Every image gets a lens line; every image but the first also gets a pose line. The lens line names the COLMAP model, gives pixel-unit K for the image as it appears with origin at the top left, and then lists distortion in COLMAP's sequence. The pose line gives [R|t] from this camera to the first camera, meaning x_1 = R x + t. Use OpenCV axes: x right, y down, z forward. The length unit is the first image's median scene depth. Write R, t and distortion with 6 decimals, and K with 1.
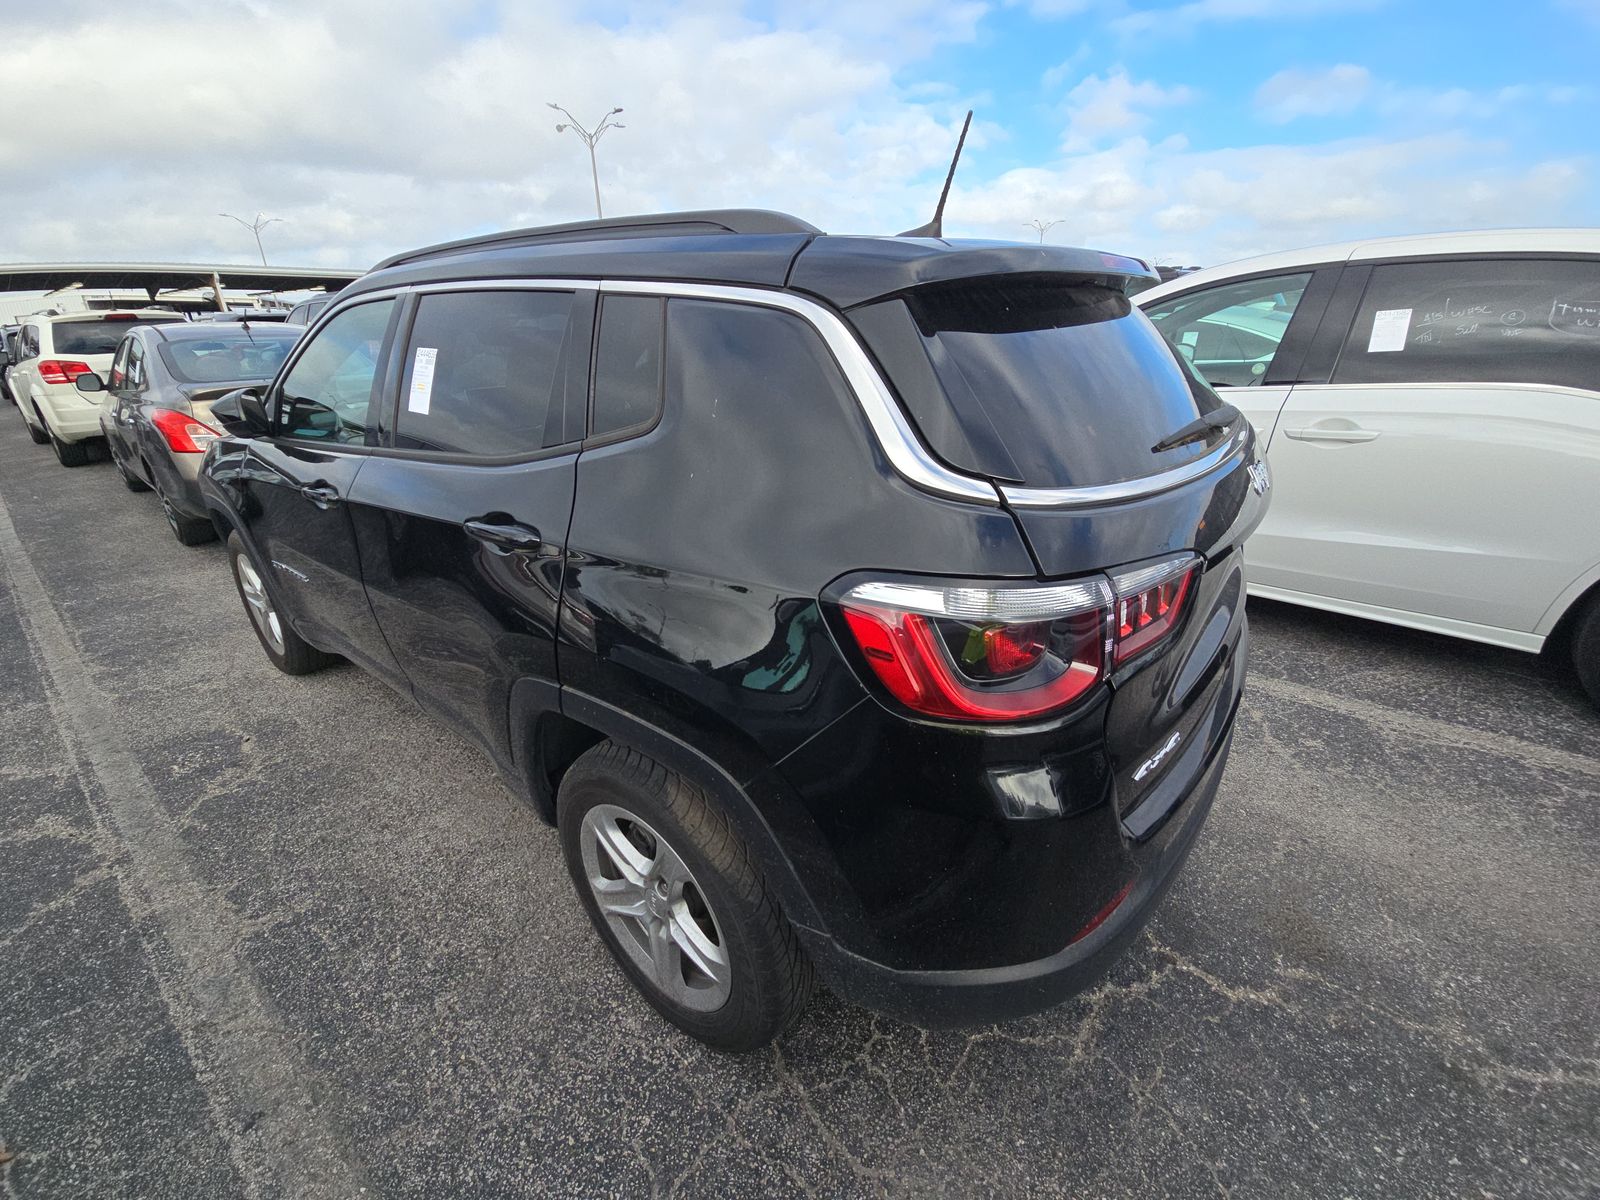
lens RADIAL K [[626.8, 0, 793.3], [0, 626.8, 605.4], [0, 0, 1]] dist [0.063577, -0.030663]
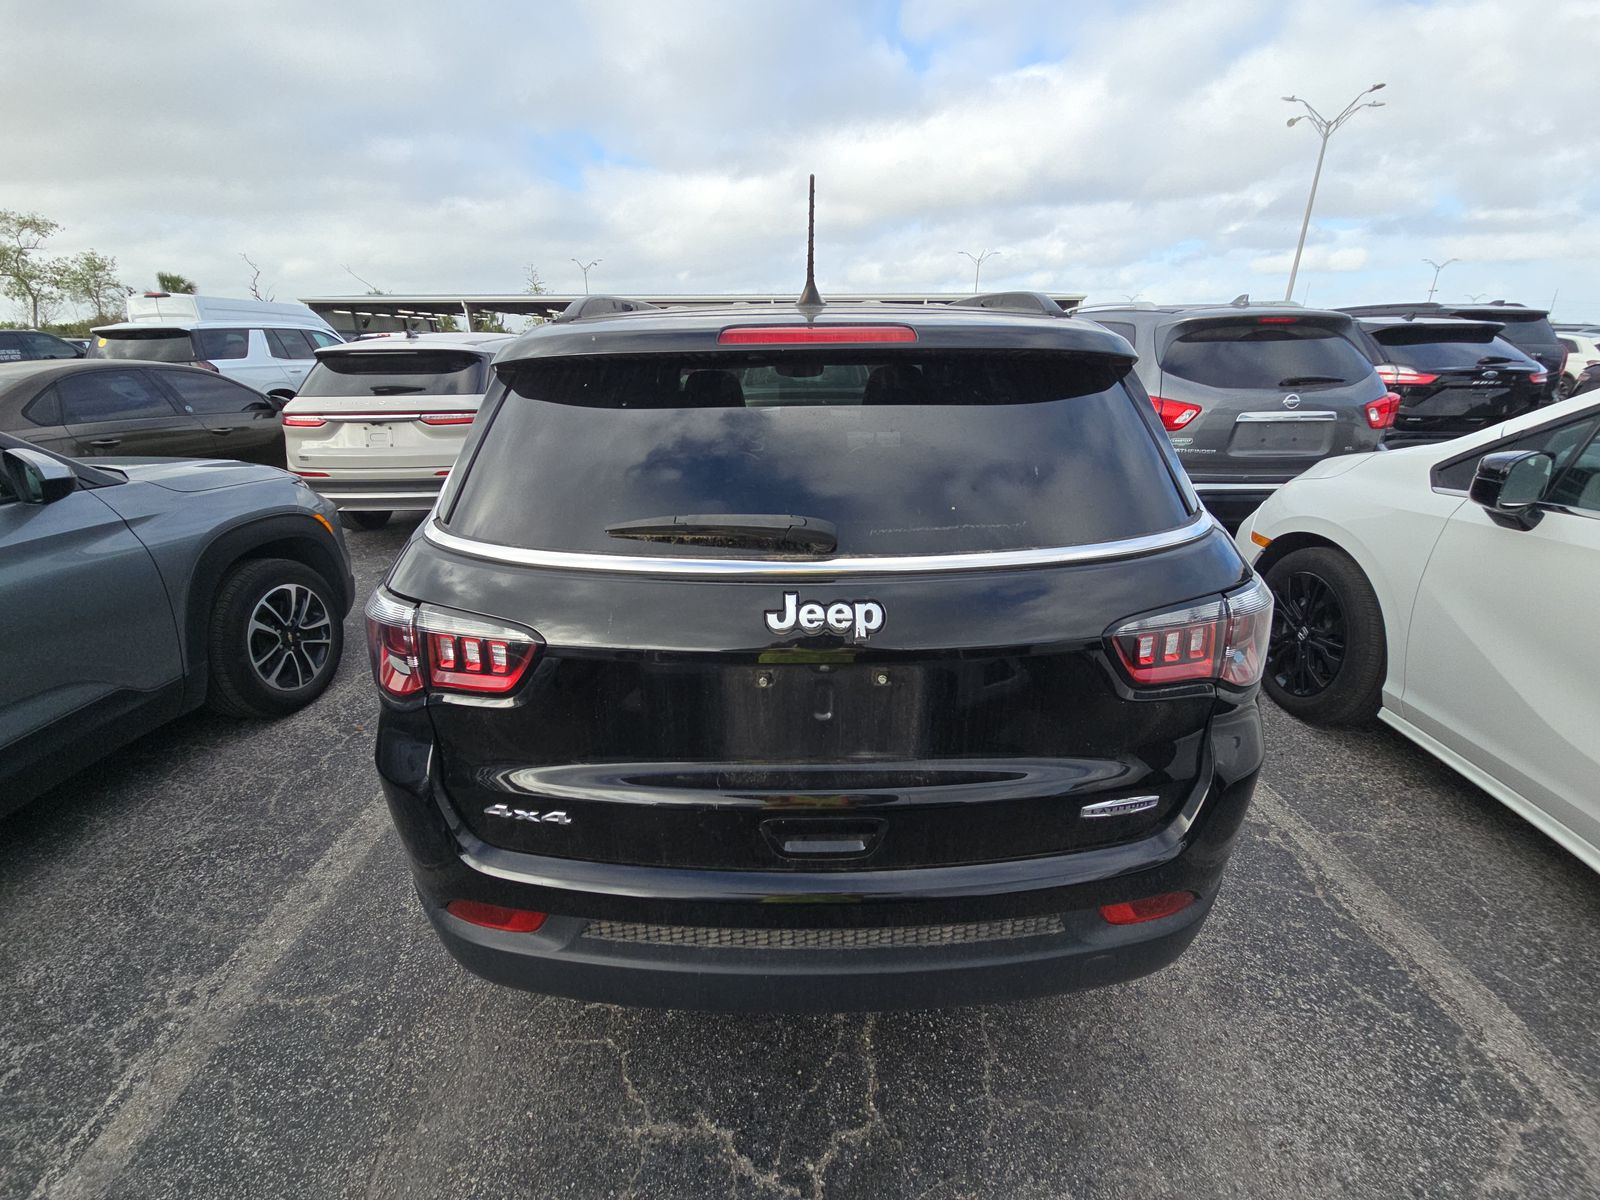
lens RADIAL K [[626.8, 0, 793.3], [0, 626.8, 605.4], [0, 0, 1]] dist [0.063577, -0.030663]
pose [[0.622302, 0.280116, -0.730942, 0.866800], [-0.299403, 0.947952, 0.108377, -0.183517], [0.723255, 0.151403, 0.673779, 0.322548]]
